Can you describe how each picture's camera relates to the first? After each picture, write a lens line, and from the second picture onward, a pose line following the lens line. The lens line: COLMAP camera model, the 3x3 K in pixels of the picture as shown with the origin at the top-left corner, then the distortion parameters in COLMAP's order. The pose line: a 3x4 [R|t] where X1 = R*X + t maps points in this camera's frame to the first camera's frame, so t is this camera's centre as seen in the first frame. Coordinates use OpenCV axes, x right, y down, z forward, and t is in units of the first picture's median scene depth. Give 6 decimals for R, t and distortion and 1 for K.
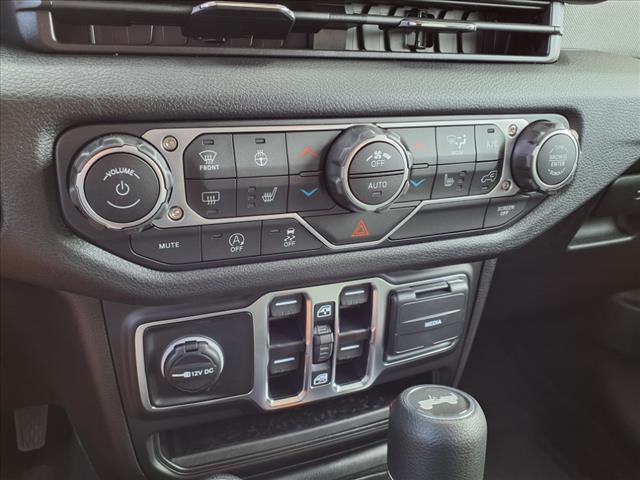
lens RADIAL K [[503.5, 0, 301.2], [0, 503.5, 219.7], [0, 0, 1]] dist [0.045235, 0.001189]
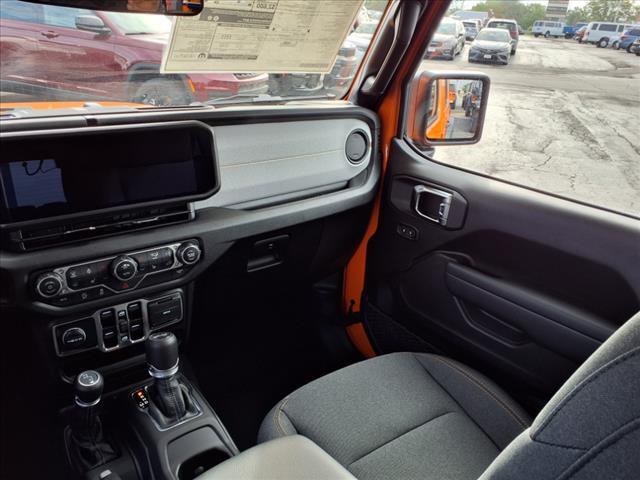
lens RADIAL K [[526.4, 0, 298.0], [0, 526.4, 239.5], [0, 0, 1]] dist [0.013258, 0.004871]
pose [[0.966481, -0.106942, 0.233407, 0.385221], [0.101933, 0.994229, 0.033454, -0.247042], [-0.235638, -0.008541, 0.971803, -2.266599]]
